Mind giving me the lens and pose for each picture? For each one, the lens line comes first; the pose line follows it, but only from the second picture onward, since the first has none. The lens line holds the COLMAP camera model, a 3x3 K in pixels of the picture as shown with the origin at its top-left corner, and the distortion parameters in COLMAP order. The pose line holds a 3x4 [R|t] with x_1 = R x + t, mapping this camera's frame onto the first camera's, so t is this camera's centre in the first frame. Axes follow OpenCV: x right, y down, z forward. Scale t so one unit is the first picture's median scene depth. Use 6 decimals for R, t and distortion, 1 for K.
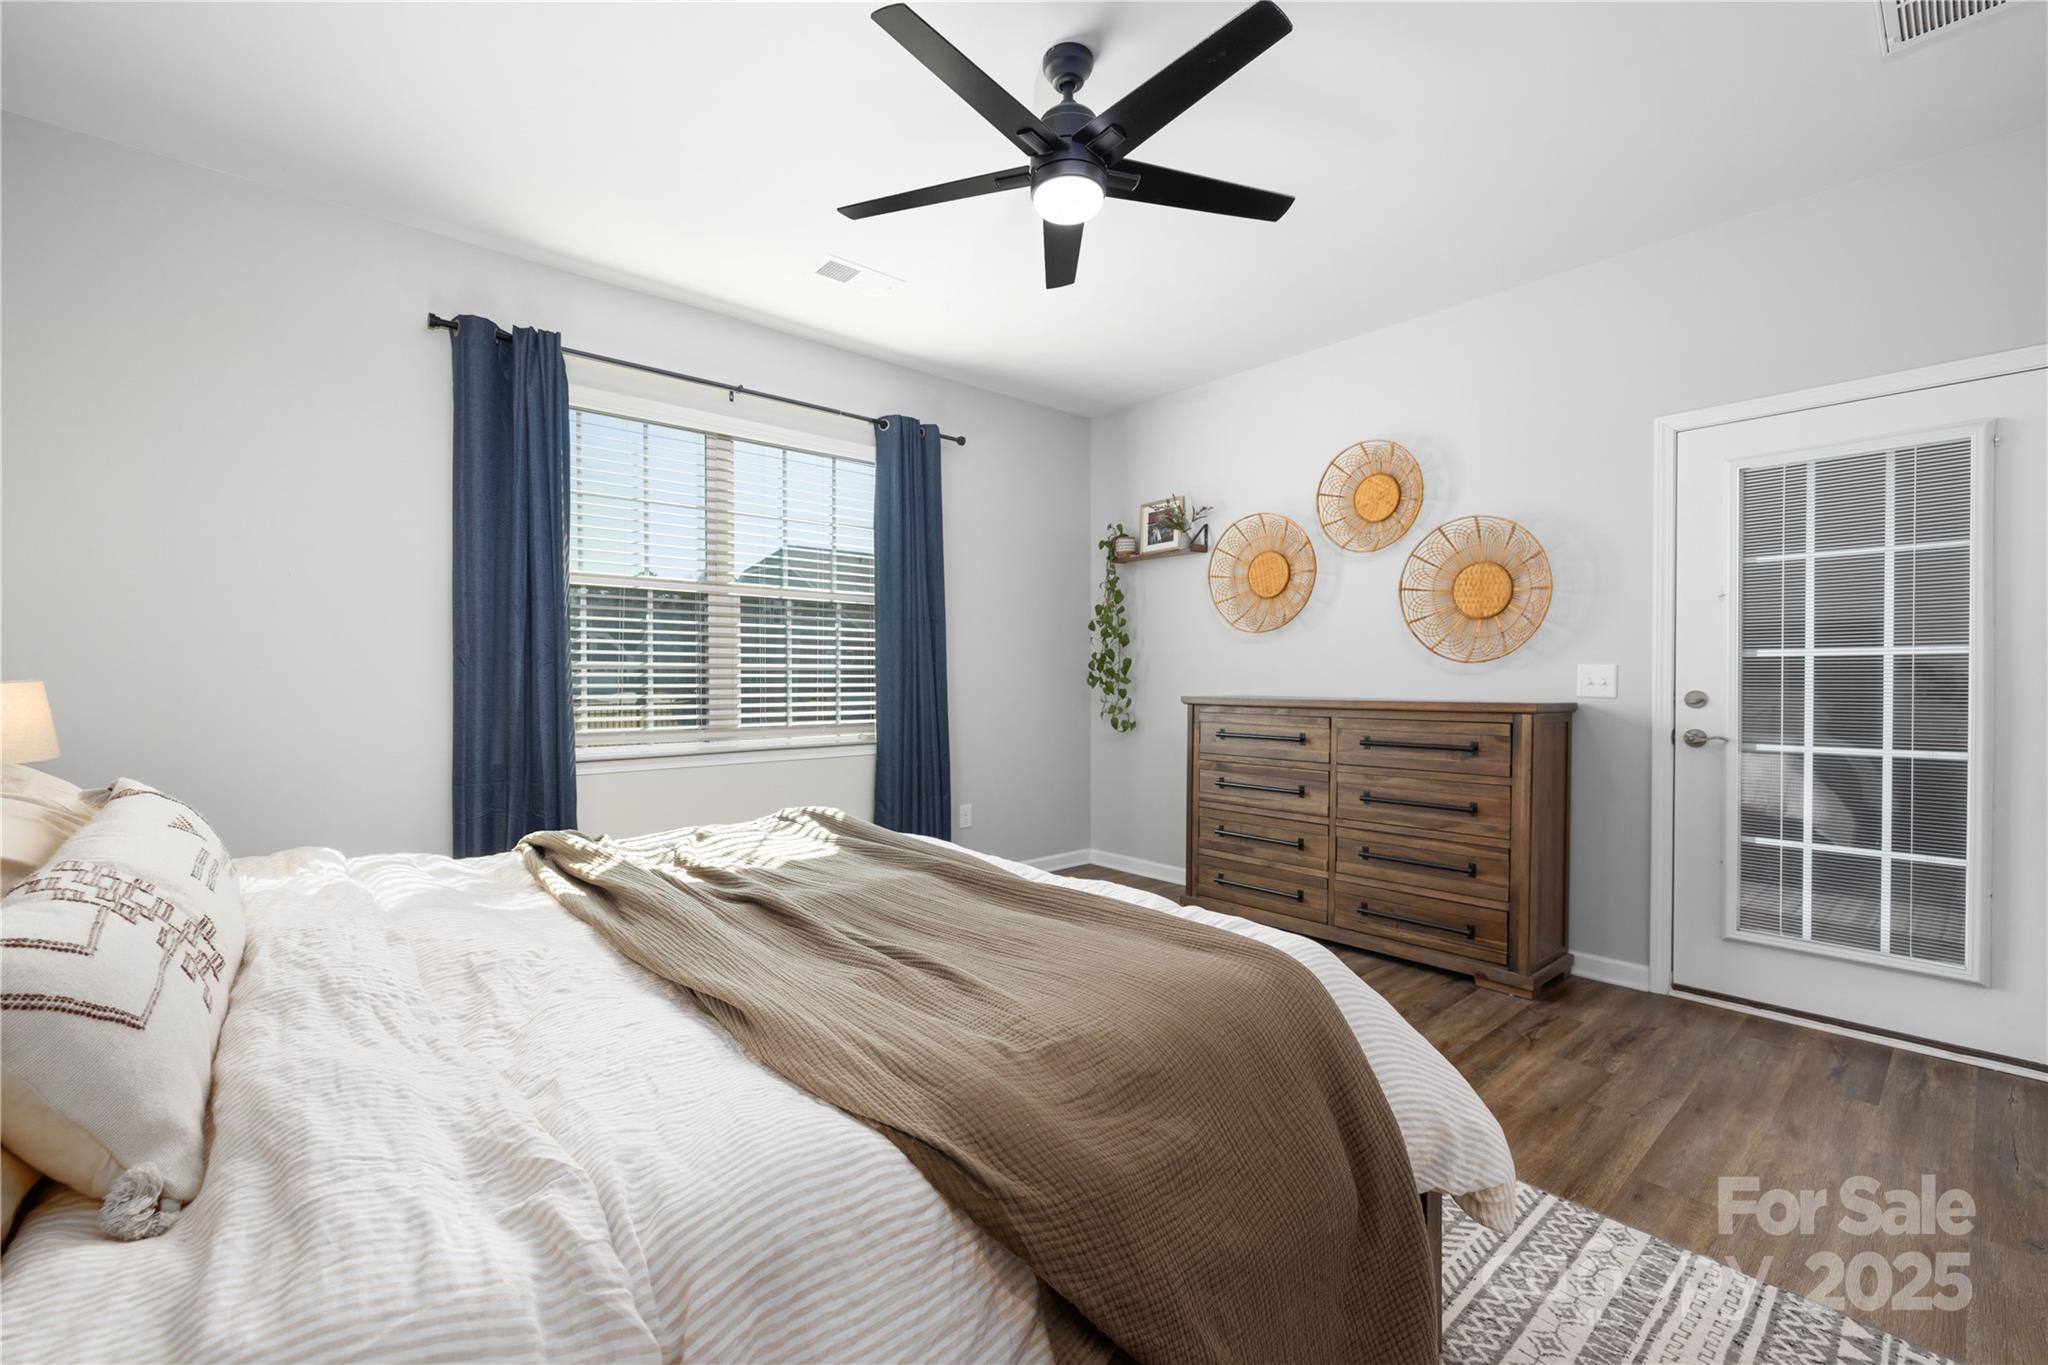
lens RADIAL K [[838.4, 0, 1027.1], [0, 838.4, 681.0], [0, 0, 1]] dist [-0.013919, 0.000346]
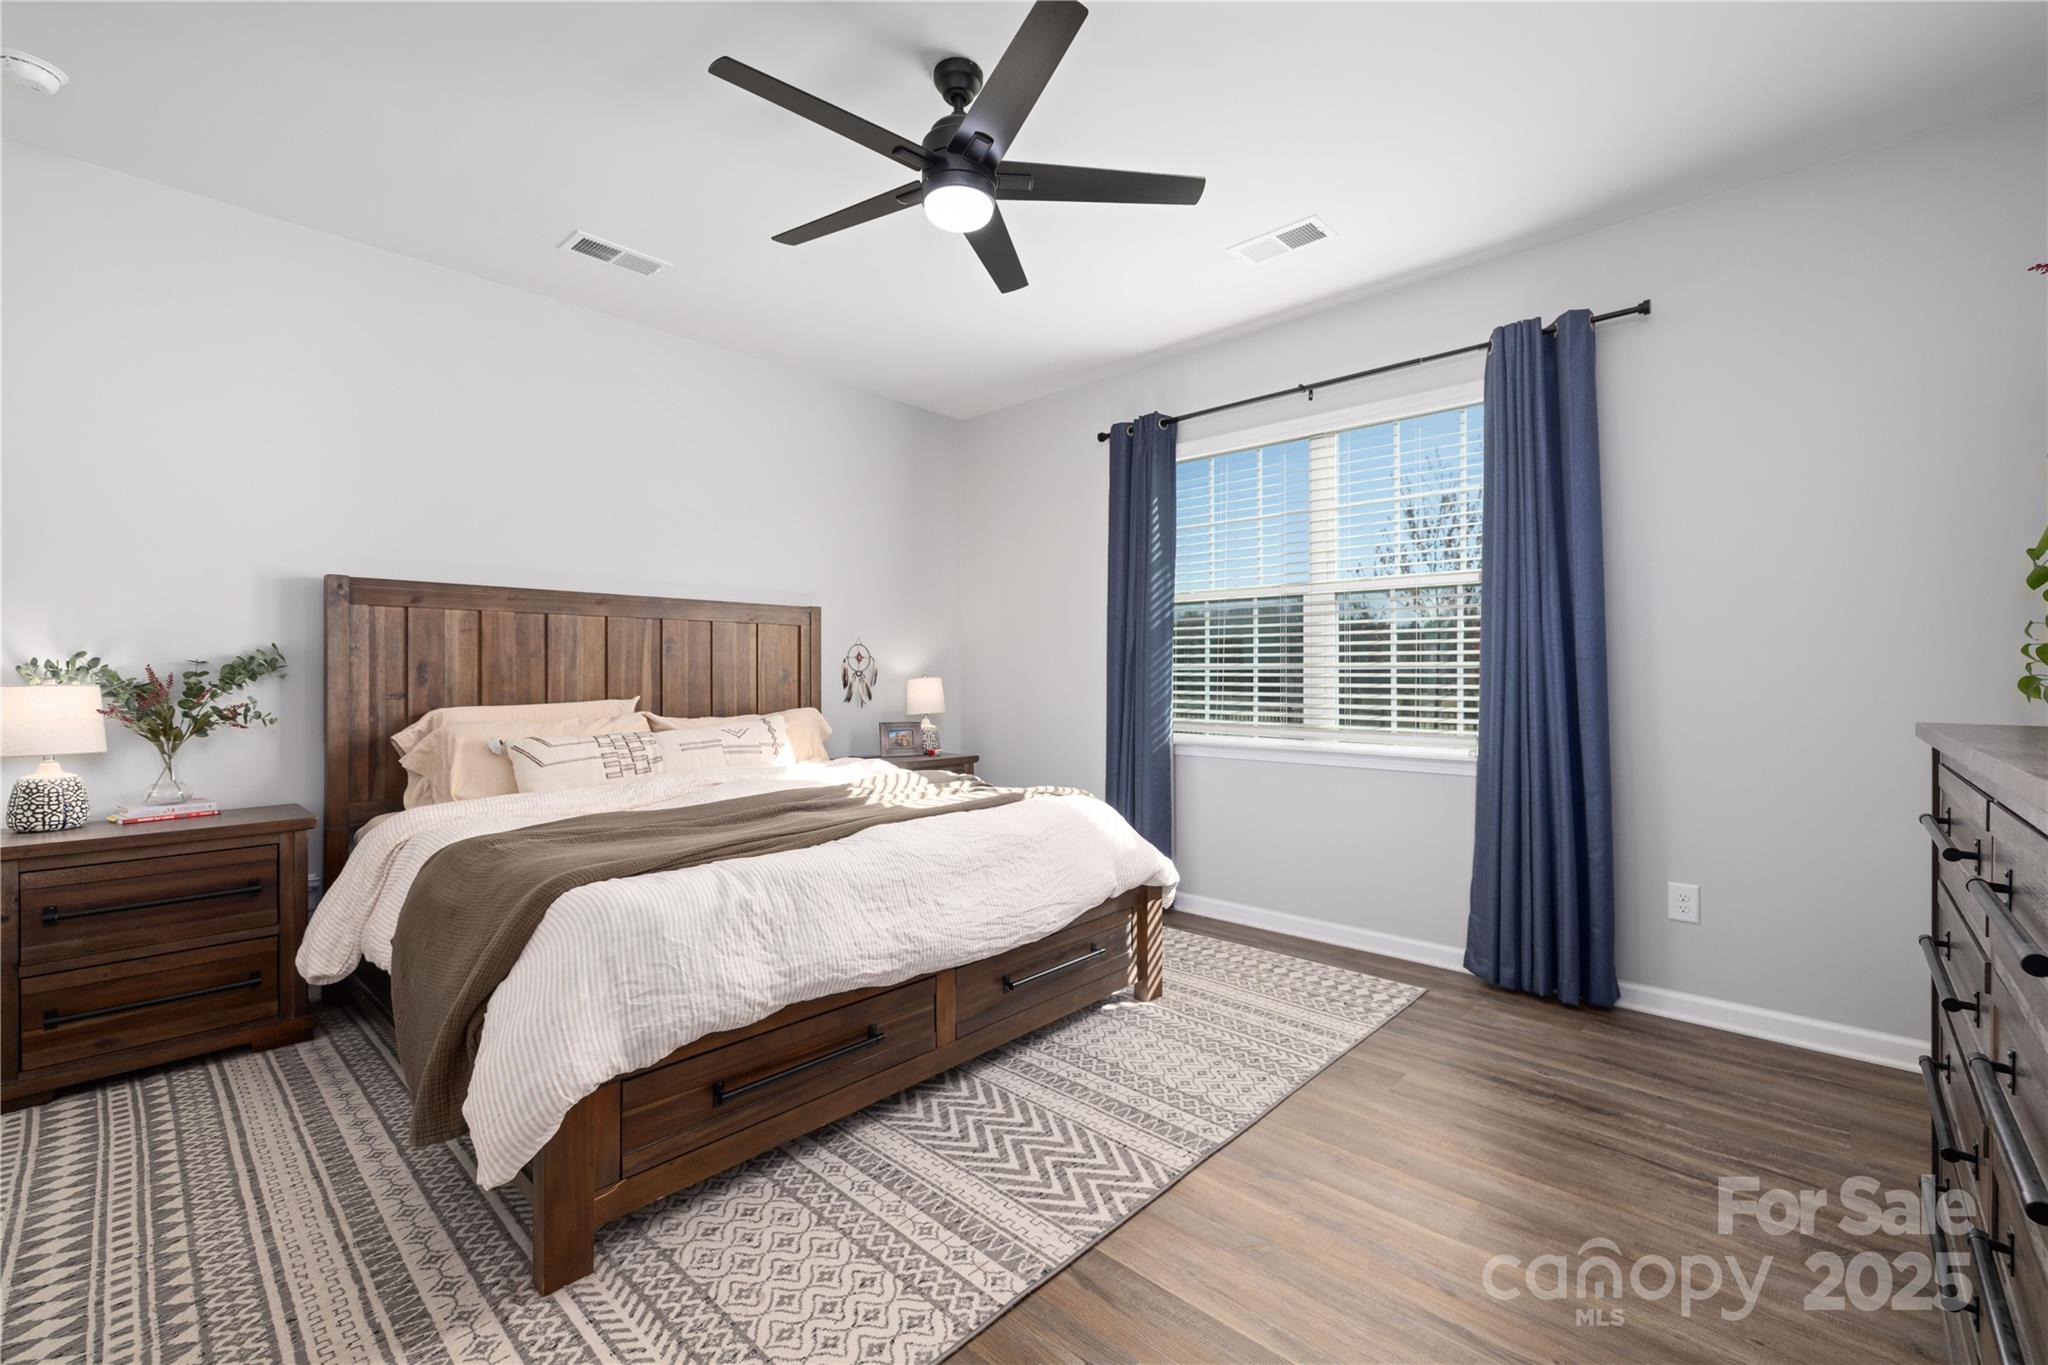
lens RADIAL K [[860.9, 0, 1030.7], [0, 860.9, 669.8], [0, 0, 1]] dist [0.000184, 0.000147]
pose [[0.106954, -0.007733, -0.994234, 0.702432], [-0.006072, 0.999946, -0.008430, -0.002907], [0.994245, 0.006938, 0.106901, 0.624659]]
